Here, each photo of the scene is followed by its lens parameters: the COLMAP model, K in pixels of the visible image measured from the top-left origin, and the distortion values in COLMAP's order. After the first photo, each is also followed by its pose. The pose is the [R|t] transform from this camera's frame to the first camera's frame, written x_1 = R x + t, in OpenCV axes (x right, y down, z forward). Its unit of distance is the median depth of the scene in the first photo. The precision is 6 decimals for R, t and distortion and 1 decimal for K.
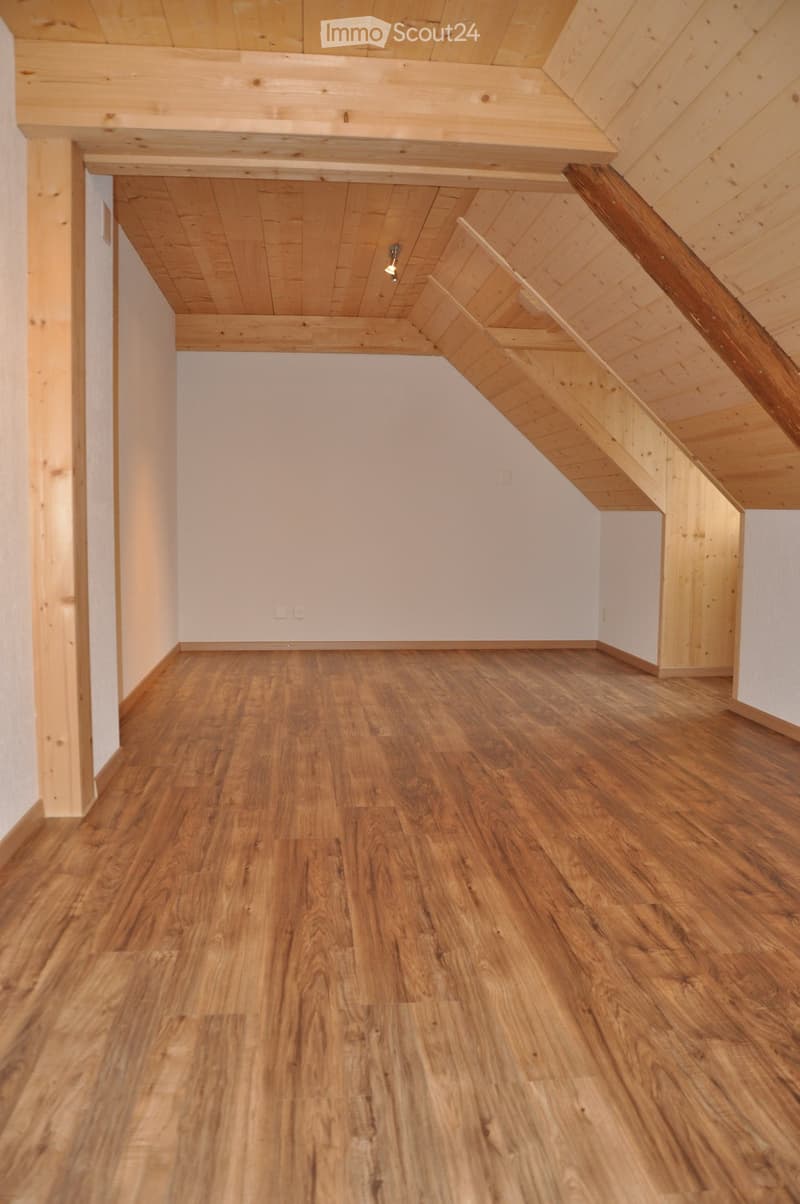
lens RADIAL K [[946.4, 0, 405.6], [0, 946.4, 603.6], [0, 0, 1]] dist [-0.142130, 0.104114]
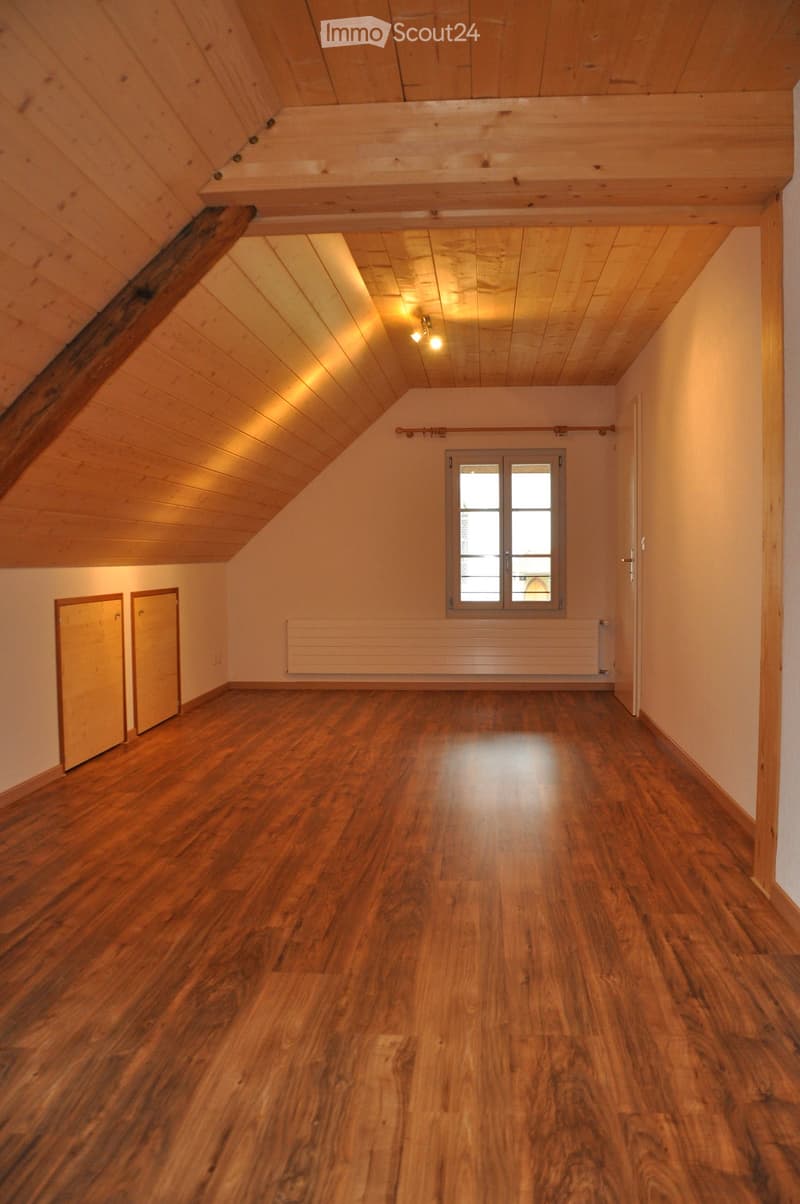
lens RADIAL K [[946.4, 0, 404.0], [0, 946.4, 605.4], [0, 0, 1]] dist [-0.142130, 0.104114]
pose [[-0.981390, -0.014055, 0.191508, -0.151878], [0.013944, 0.989469, 0.144075, -0.198100], [-0.191517, 0.144064, -0.970859, 1.855331]]
